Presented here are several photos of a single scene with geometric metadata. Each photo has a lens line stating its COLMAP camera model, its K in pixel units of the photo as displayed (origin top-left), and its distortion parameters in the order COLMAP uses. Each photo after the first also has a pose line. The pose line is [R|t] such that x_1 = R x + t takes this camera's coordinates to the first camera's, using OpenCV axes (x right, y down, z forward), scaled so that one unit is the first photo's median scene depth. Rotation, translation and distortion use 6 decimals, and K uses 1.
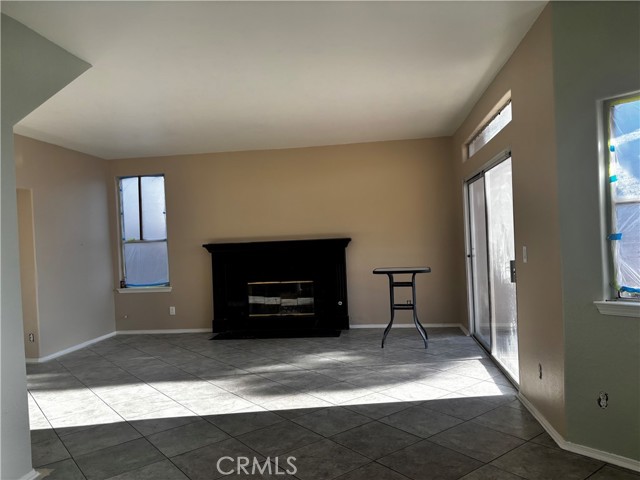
lens RADIAL K [[487.7, 0, 321.9], [0, 487.7, 245.8], [0, 0, 1]] dist [0.035263, -0.024034]
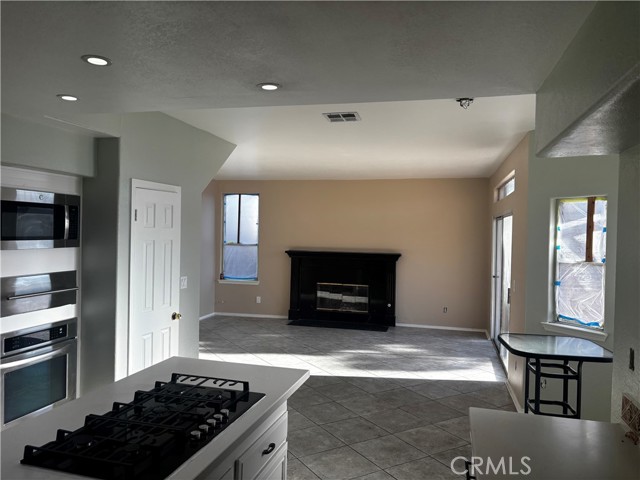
lens RADIAL K [[487.7, 0, 323.1], [0, 487.7, 234.8], [0, 0, 1]] dist [0.035263, -0.024034]
pose [[0.990879, 0.063494, -0.118860, 0.006495], [-0.064264, 0.997929, -0.002652, -0.053006], [0.118446, 0.010266, 0.992907, -0.295506]]
